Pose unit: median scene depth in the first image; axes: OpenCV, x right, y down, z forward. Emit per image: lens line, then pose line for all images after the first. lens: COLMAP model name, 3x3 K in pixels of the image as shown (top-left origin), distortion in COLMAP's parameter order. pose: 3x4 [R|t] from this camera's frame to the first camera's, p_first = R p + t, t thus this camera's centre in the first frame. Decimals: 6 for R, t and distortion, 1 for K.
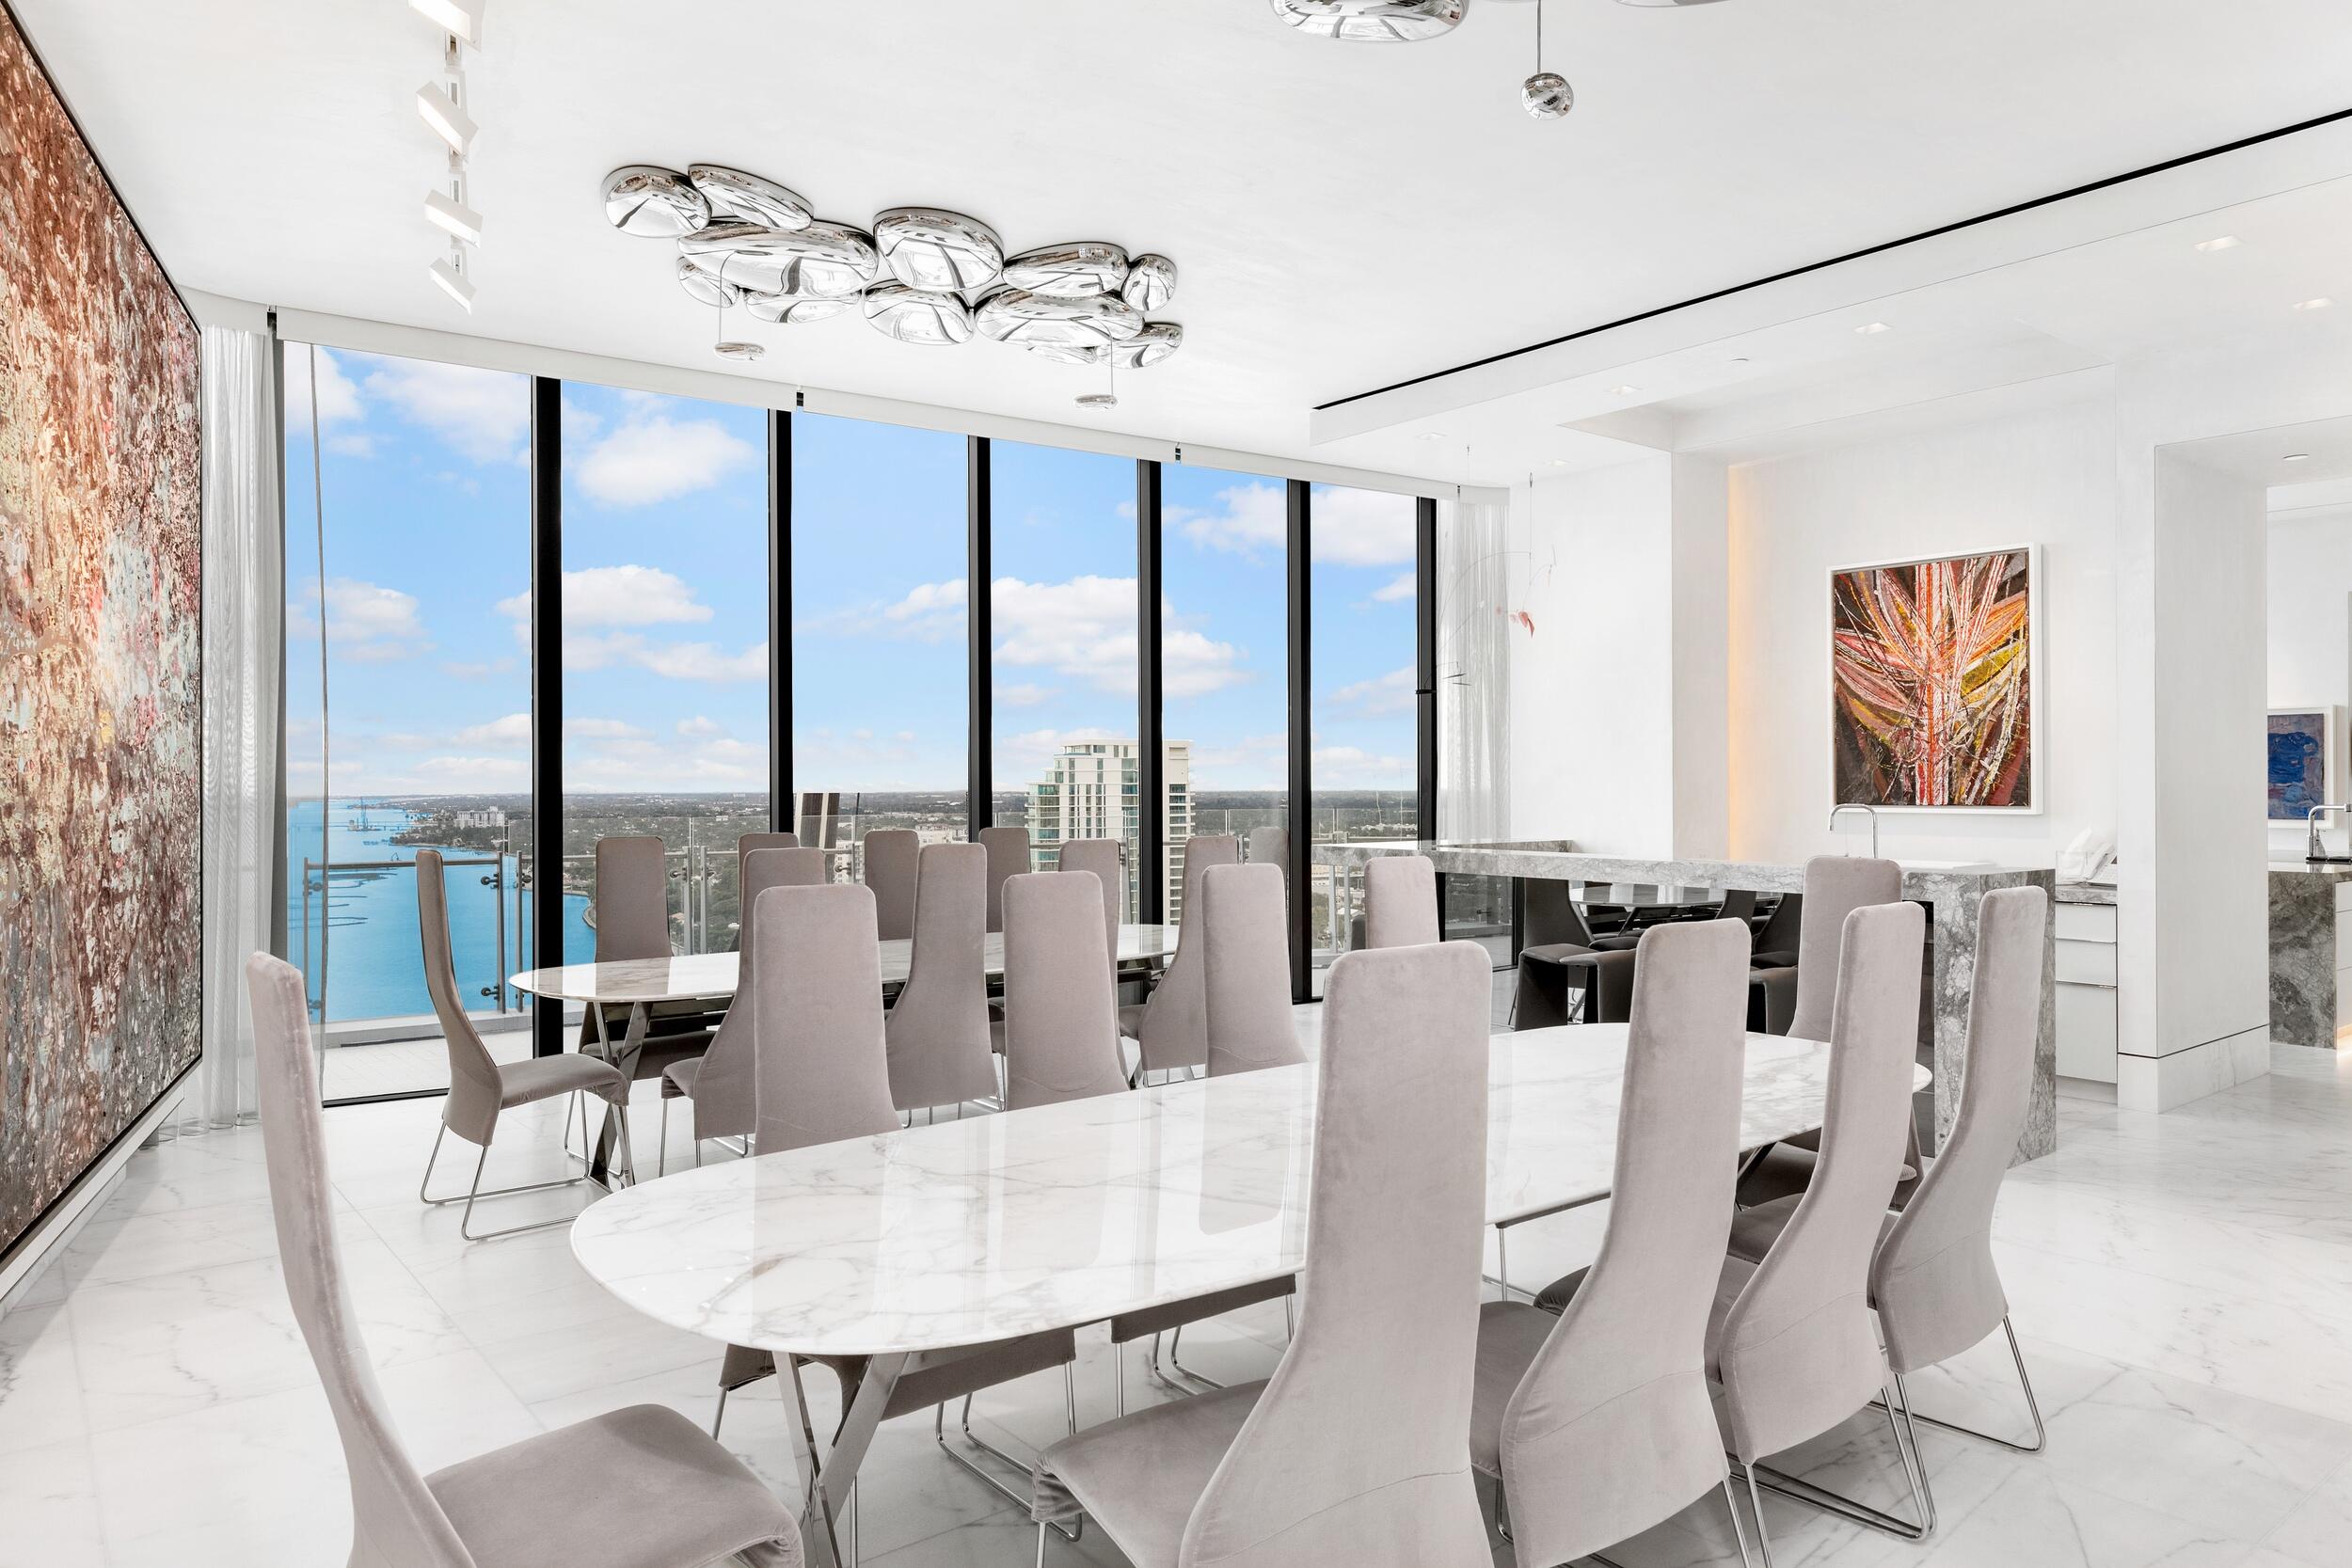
lens RADIAL K [[1467.9, 0, 1176.0], [0, 1467.9, 784.0], [0, 0, 1]] dist [0.003954, 0.000296]
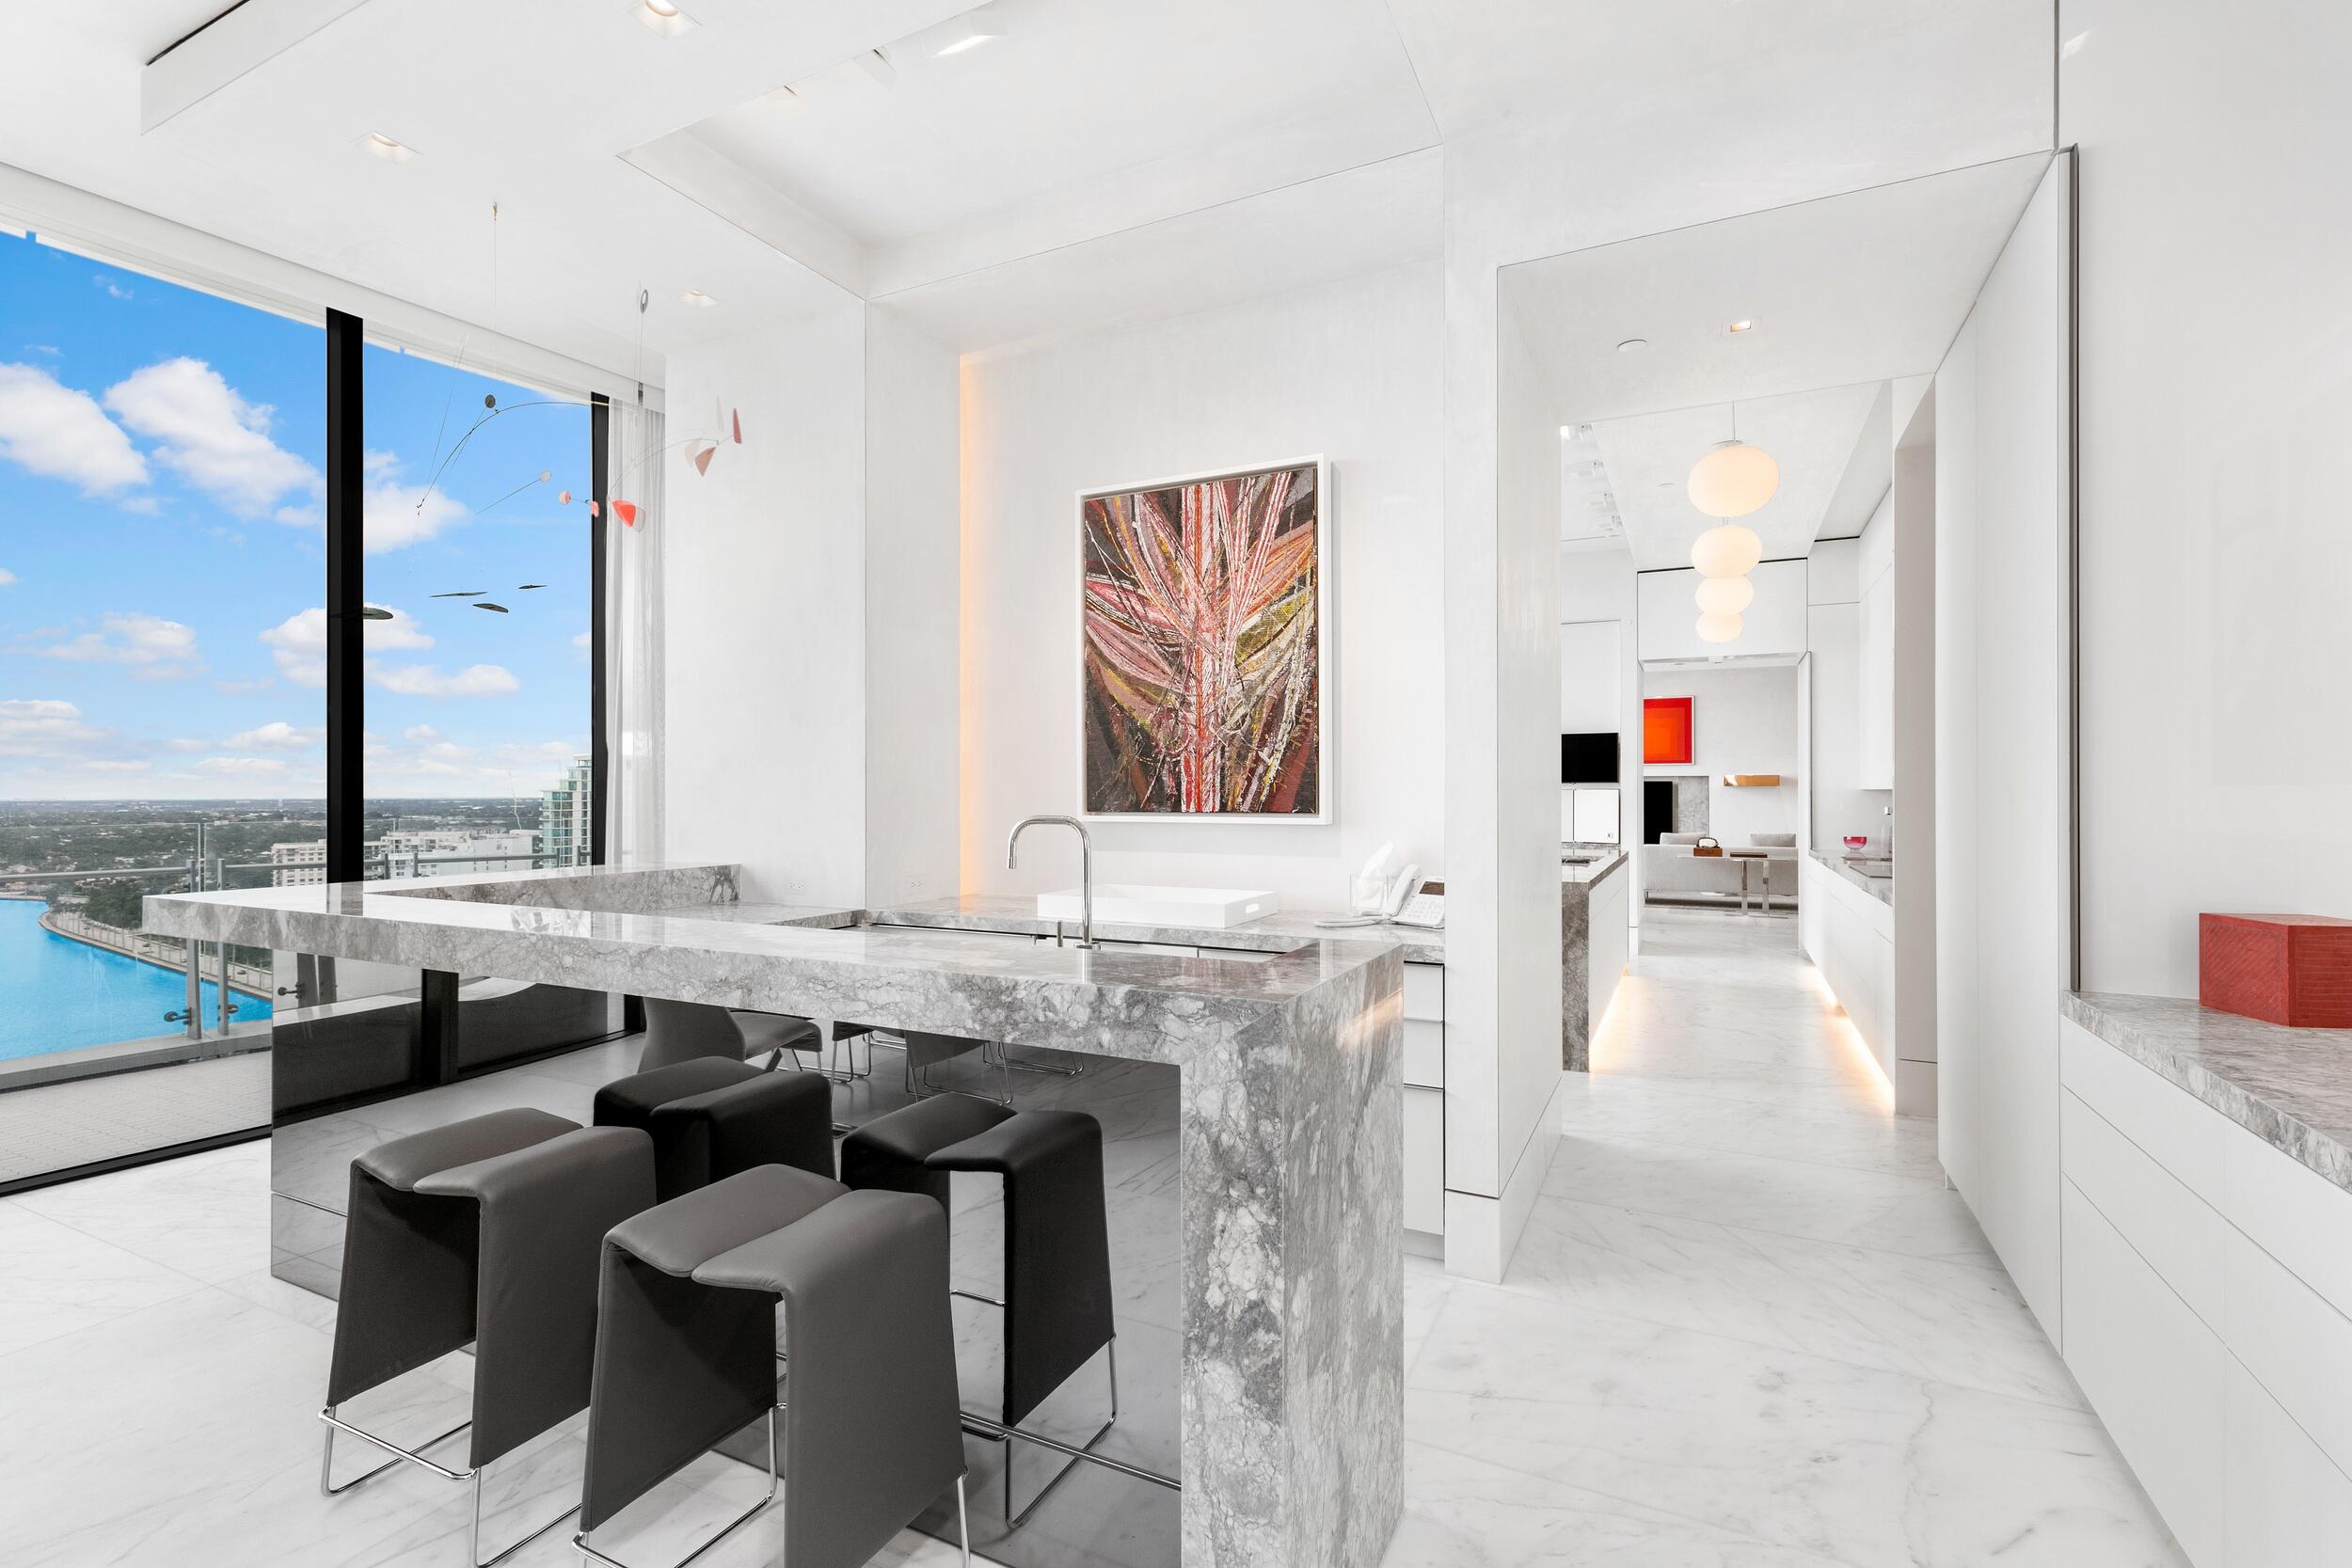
lens RADIAL K [[1062.6, 0, 1180.2], [0, 1062.6, 798.1], [0, 0, 1]] dist [-0.000485, 0.000046]
pose [[0.903635, 0.000333, 0.428304, 0.277121], [-0.002187, 0.999990, 0.003836, 0.005311], [-0.428298, -0.004403, 0.903627, 0.523094]]
